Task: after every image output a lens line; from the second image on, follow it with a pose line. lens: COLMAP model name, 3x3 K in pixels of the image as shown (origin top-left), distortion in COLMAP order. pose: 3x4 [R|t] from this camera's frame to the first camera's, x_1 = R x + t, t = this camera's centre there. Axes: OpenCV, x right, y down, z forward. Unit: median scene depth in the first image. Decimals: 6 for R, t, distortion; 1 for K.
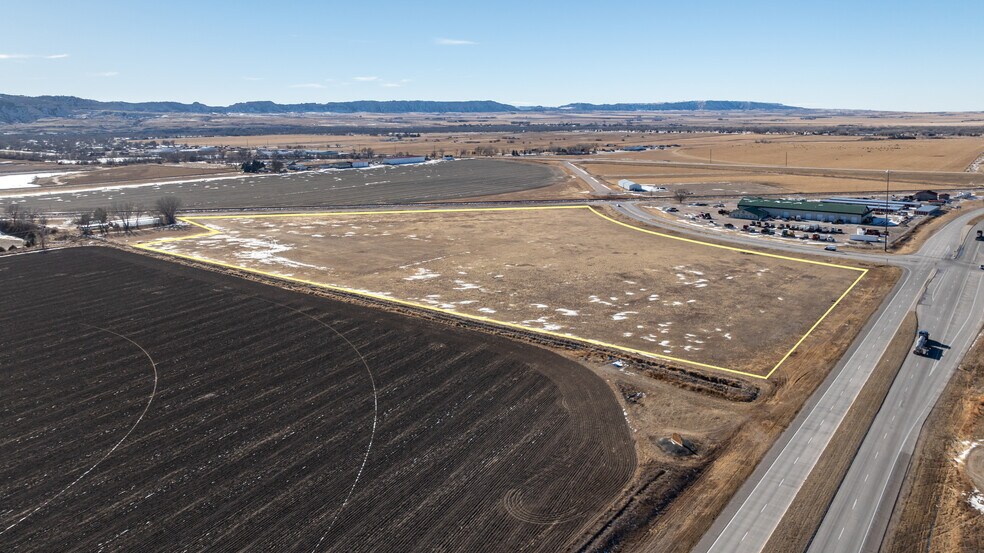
lens RADIAL K [[701.9, 0, 492.0], [0, 701.9, 276.5], [0, 0, 1]] dist [-0.015041, 0.001802]
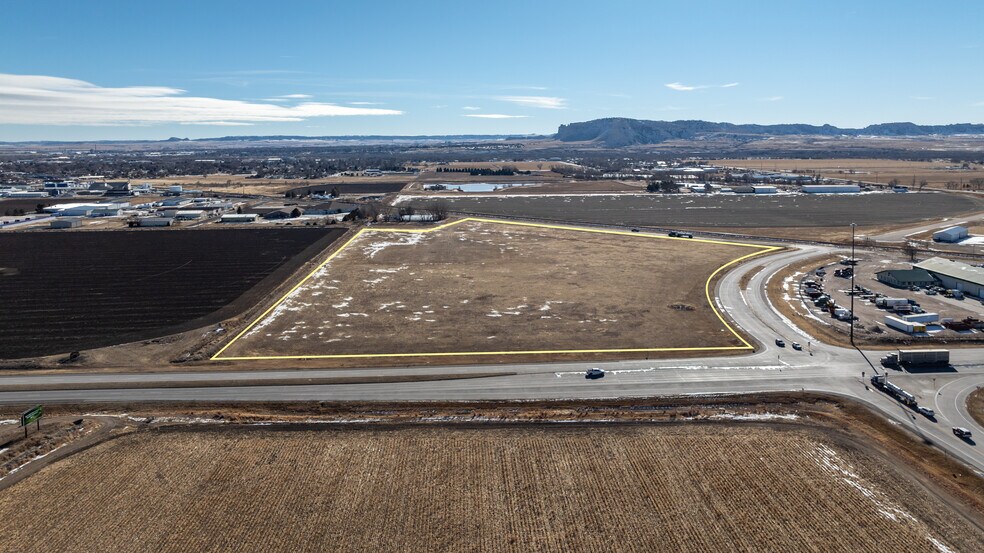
lens RADIAL K [[709.9, 0, 494.2], [0, 709.9, 251.6], [0, 0, 1]] dist [-0.017427, -0.000503]
pose [[0.644737, 0.119729, -0.754970, 0.252840], [-0.169163, 0.985517, 0.011827, -0.021225], [0.745452, 0.120087, 0.655653, 0.080511]]
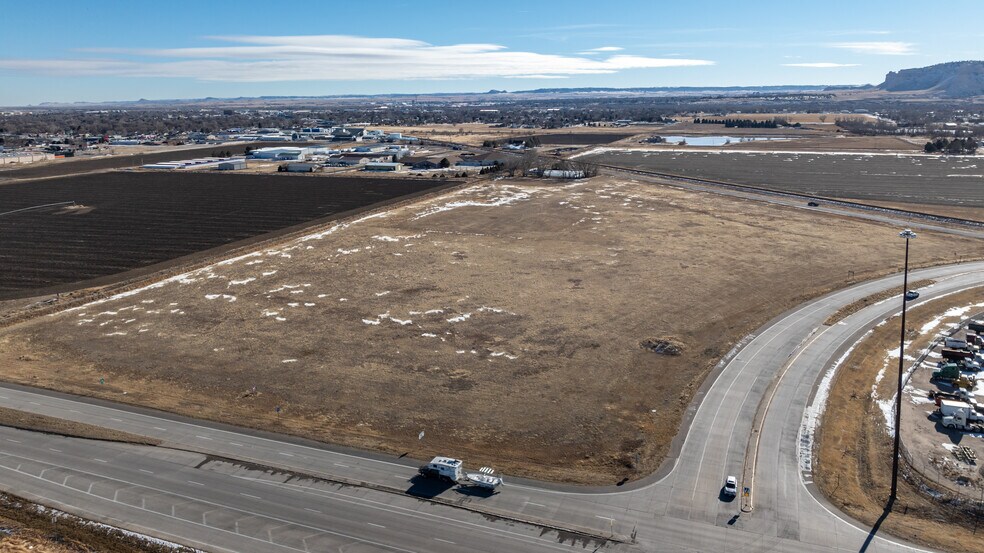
lens RADIAL K [[713.5, 0, 494.7], [0, 713.5, 231.7], [0, 0, 1]] dist [-0.023496, 0.009635]
pose [[0.270507, 0.182966, -0.945172, 0.232496], [-0.205806, 0.970069, 0.128884, -0.044310], [0.940463, 0.159658, 0.300066, 0.215949]]
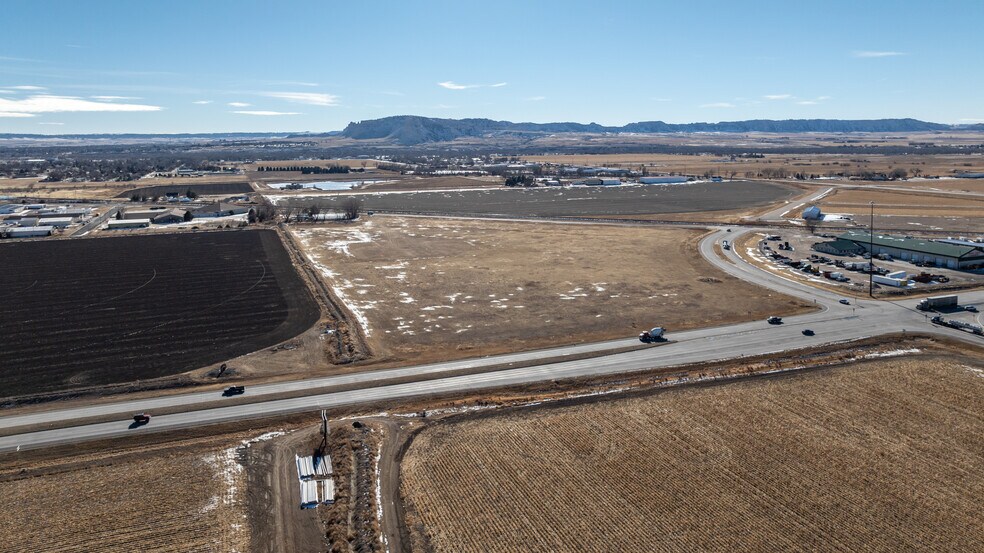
lens RADIAL K [[709.9, 0, 494.2], [0, 709.9, 251.6], [0, 0, 1]] dist [-0.017427, -0.000503]
pose [[0.849444, 0.083740, -0.520991, 0.183717], [-0.116127, 0.992788, -0.029764, -0.002950], [0.514741, 0.085784, 0.853043, 0.004315]]
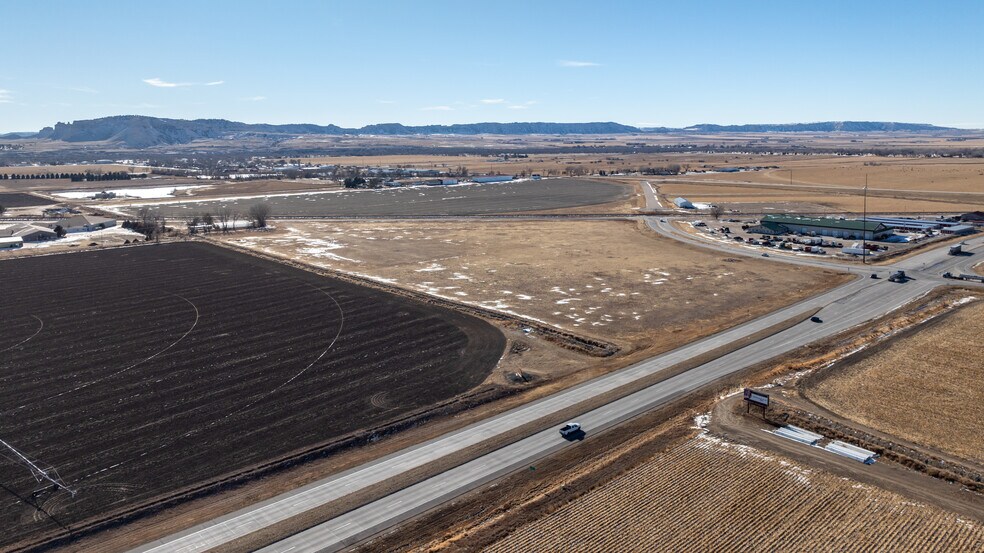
lens RADIAL K [[709.9, 0, 494.2], [0, 709.9, 251.6], [0, 0, 1]] dist [-0.017427, -0.000503]
pose [[0.985114, 0.026648, -0.169826, 0.055856], [-0.037673, 0.997363, -0.062031, 0.010649], [0.167725, 0.067506, 0.983520, -0.049049]]
